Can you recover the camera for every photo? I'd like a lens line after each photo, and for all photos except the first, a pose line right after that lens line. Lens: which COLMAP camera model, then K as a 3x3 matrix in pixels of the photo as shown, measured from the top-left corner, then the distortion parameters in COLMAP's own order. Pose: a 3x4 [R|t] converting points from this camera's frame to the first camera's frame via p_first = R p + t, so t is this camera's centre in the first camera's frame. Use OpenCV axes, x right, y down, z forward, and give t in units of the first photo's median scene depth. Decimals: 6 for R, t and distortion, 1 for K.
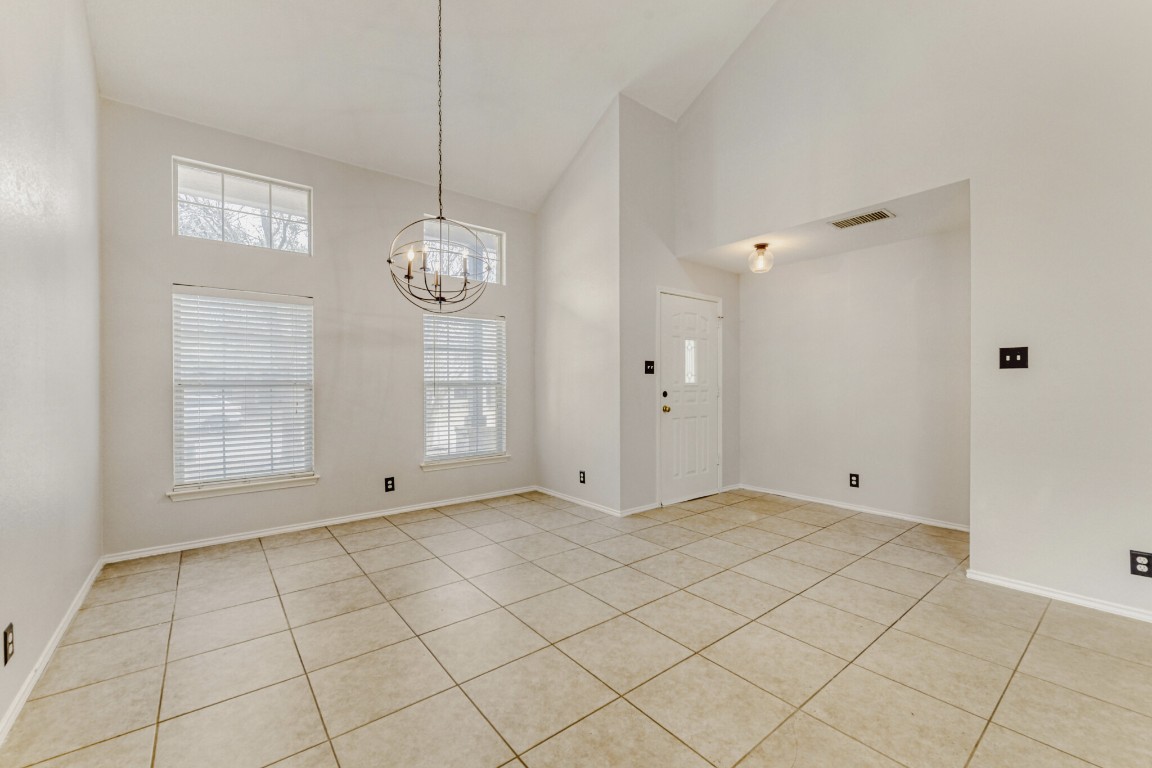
lens RADIAL K [[479.5, 0, 583.2], [0, 479.5, 382.2], [0, 0, 1]] dist [-0.003013, -0.000398]
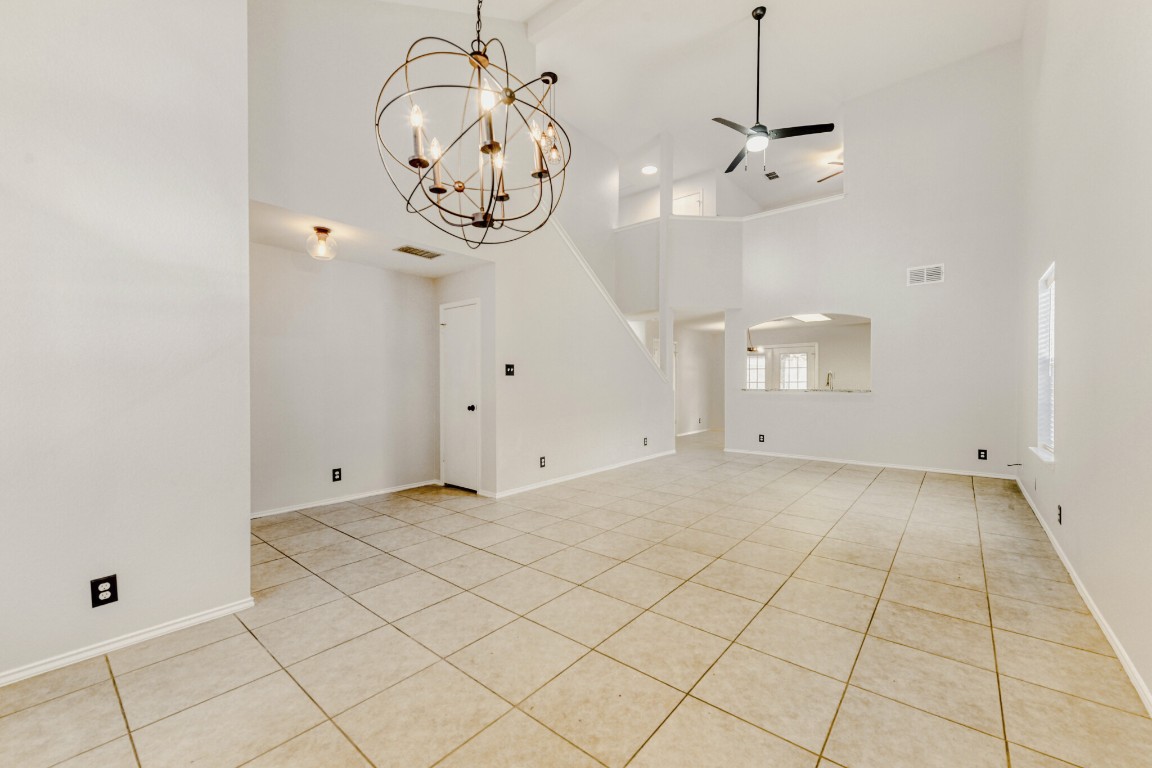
lens RADIAL K [[453.5, 0, 576.0], [0, 453.5, 384.0], [0, 0, 1]] dist [0.001961, 0.000034]
pose [[-0.198340, -0.001845, 0.980131, -0.797328], [0.001172, 0.999997, 0.002119, -0.001350], [-0.980132, 0.001569, -0.198338, 0.999449]]
